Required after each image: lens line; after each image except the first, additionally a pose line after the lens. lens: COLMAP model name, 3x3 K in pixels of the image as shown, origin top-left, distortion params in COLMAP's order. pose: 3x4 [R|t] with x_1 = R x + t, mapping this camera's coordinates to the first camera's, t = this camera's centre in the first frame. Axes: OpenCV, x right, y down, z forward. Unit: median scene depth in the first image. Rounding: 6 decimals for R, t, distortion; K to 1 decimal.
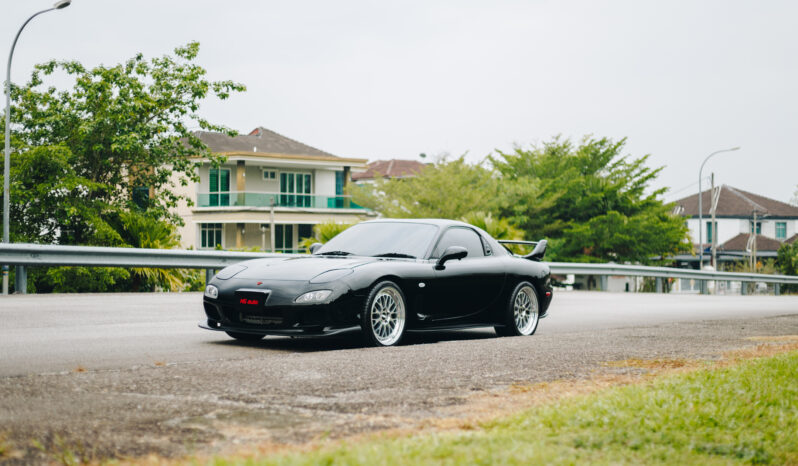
lens RADIAL K [[1158.0, 0, 382.3], [0, 1158.0, 220.9], [0, 0, 1]] dist [0.113507, -0.511193]
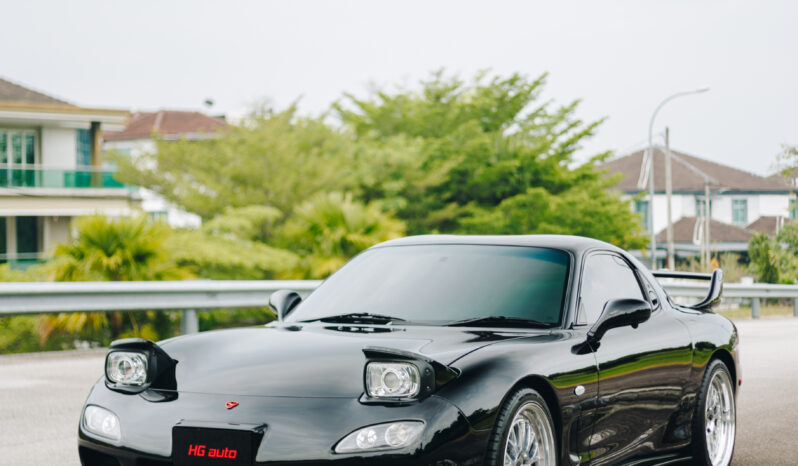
lens RADIAL K [[1738.0, 0, 399.0], [0, 1738.0, 233.0], [0, 0, 1]] dist [0.074529, -0.189853]
pose [[0.987087, -0.017625, 0.159215, -0.027976], [0.014708, 0.999702, 0.019480, -0.003780], [-0.159511, -0.016887, 0.987052, 0.071481]]
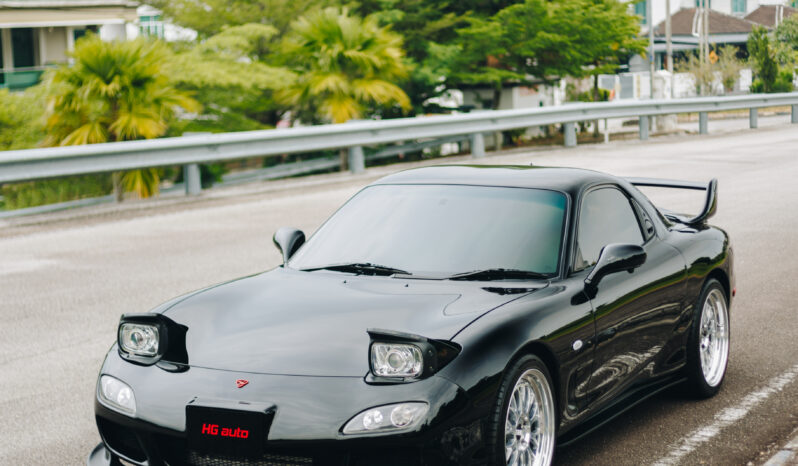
lens RADIAL K [[1738.0, 0, 399.0], [0, 1738.0, 233.0], [0, 0, 1]] dist [0.074529, -0.189853]
pose [[0.986250, -0.056706, 0.155224, -0.028121], [0.034627, 0.989345, 0.141412, -0.017740], [-0.161589, -0.134093, 0.977705, 0.069393]]
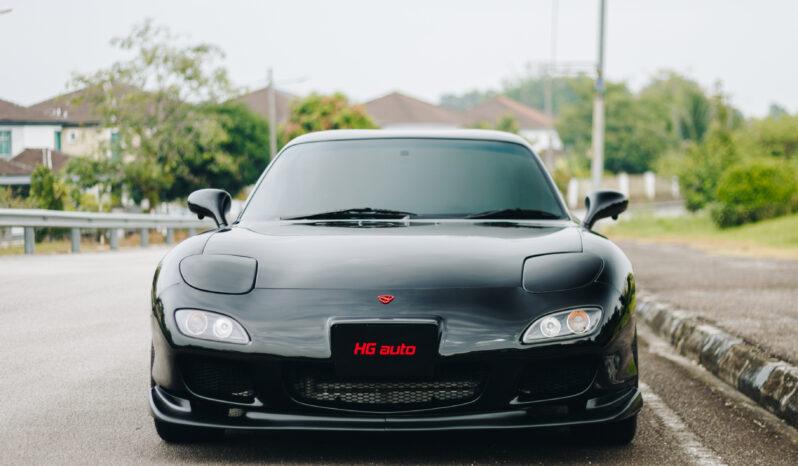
lens RADIAL K [[1833.0, 0, 399.0], [0, 1833.0, 233.0], [0, 0, 1]] dist [0.032310, -0.009670]
pose [[0.828585, -0.039178, 0.558491, -0.085369], [0.007447, 0.998232, 0.058977, -0.000836], [-0.559814, -0.044708, 0.827411, 0.094820]]
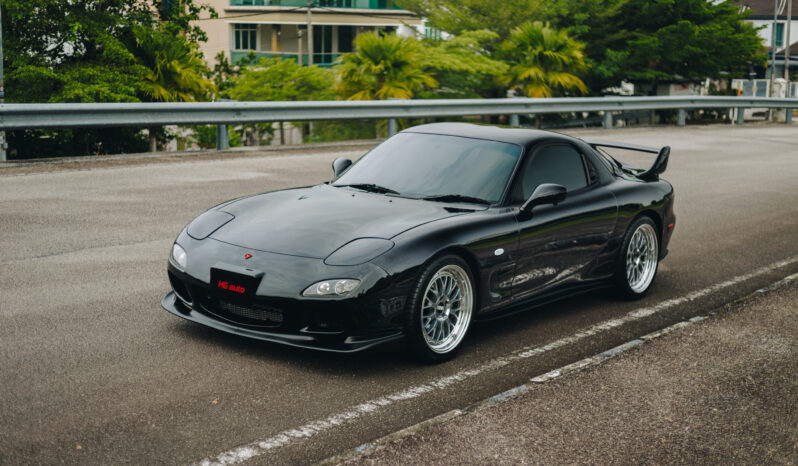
lens RADIAL K [[1158.0, 0, 382.3], [0, 1158.0, 220.9], [0, 0, 1]] dist [0.113507, -0.511193]
pose [[0.999223, 0.018823, -0.034622, -0.001872], [-0.012275, 0.983506, 0.180459, -0.015883], [0.037448, -0.179894, 0.982973, 0.072083]]
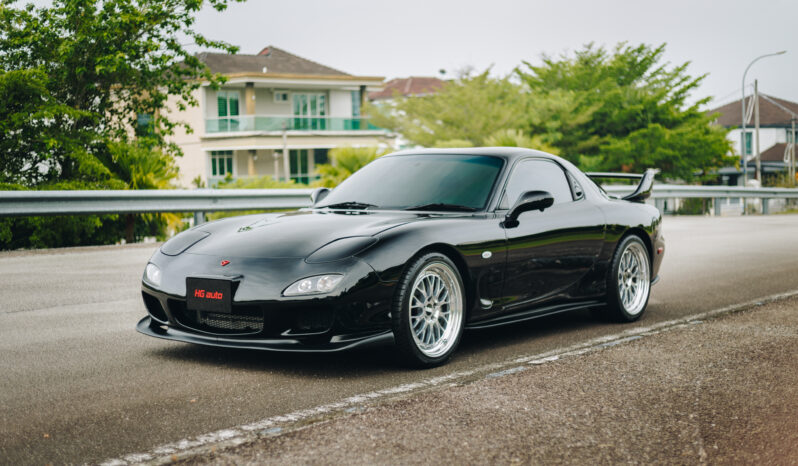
lens RADIAL K [[1158.0, 0, 382.3], [0, 1158.0, 220.9], [0, 0, 1]] dist [0.113507, -0.511193]
pose [[0.999426, -0.028994, -0.017516, -0.002203], [0.030126, 0.997213, 0.068250, -0.001508], [0.015488, -0.068739, 0.997514, 0.075165]]
